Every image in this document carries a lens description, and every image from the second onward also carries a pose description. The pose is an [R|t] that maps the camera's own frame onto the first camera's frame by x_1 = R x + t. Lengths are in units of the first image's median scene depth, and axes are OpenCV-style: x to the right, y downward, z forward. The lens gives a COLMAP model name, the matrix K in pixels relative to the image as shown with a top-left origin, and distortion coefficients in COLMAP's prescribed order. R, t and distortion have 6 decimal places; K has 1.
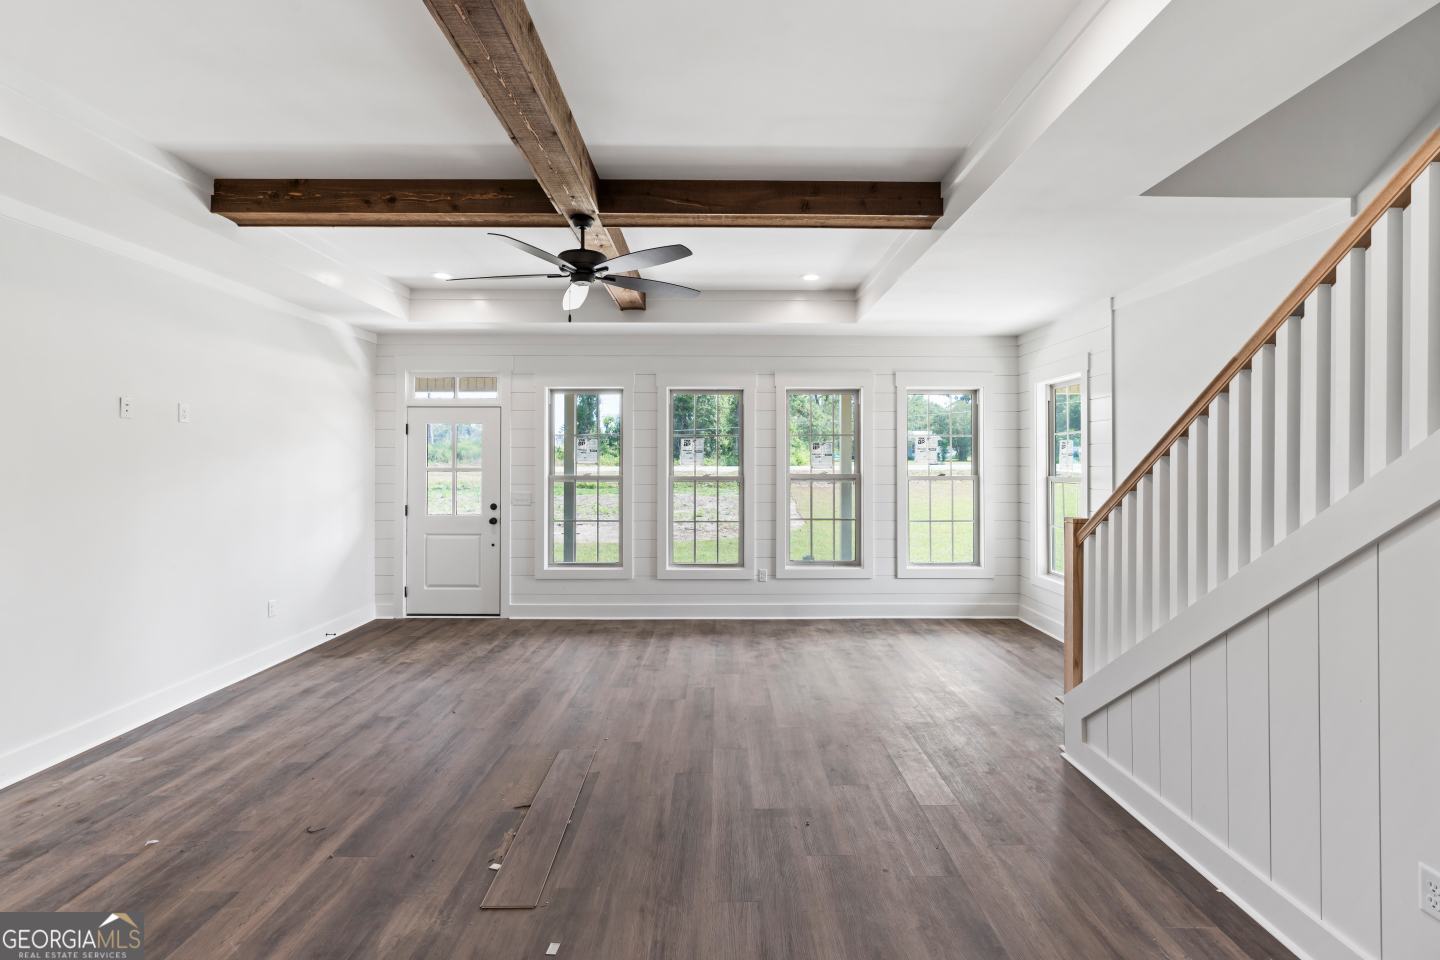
lens RADIAL K [[650.2, 0, 726.0], [0, 650.2, 469.9], [0, 0, 1]] dist [-0.008616, 0.001779]
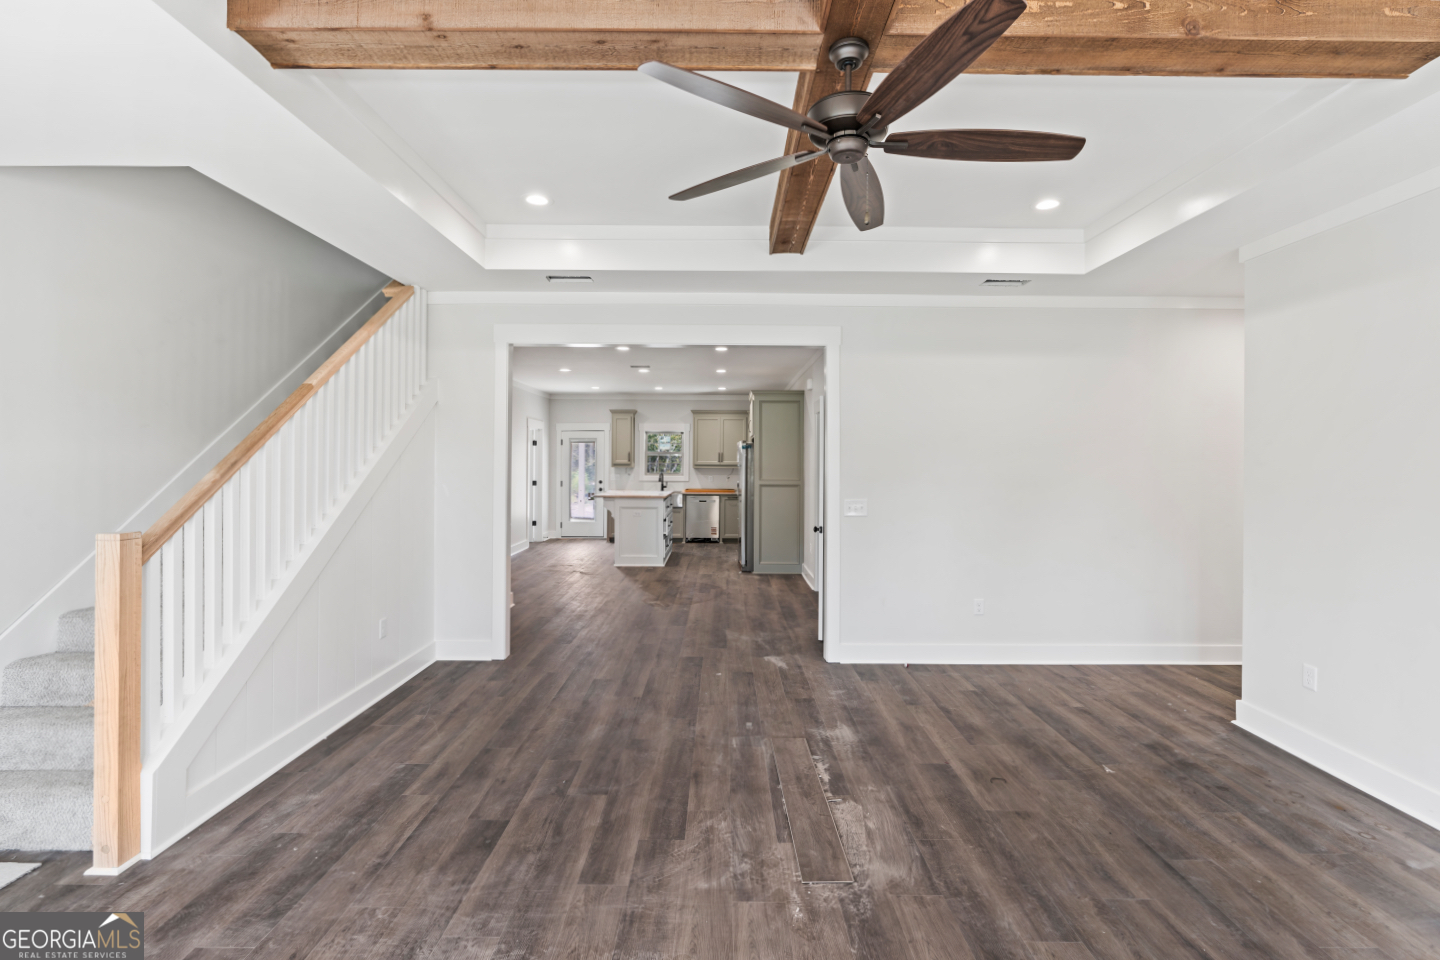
lens RADIAL K [[650.2, 0, 718.3], [0, 650.2, 466.1], [0, 0, 1]] dist [-0.008616, 0.001779]
pose [[-0.999804, -0.007415, 0.018381, -0.143028], [-0.007130, 0.999854, 0.015560, -0.014703], [-0.018493, 0.015426, -0.999710, 1.944930]]
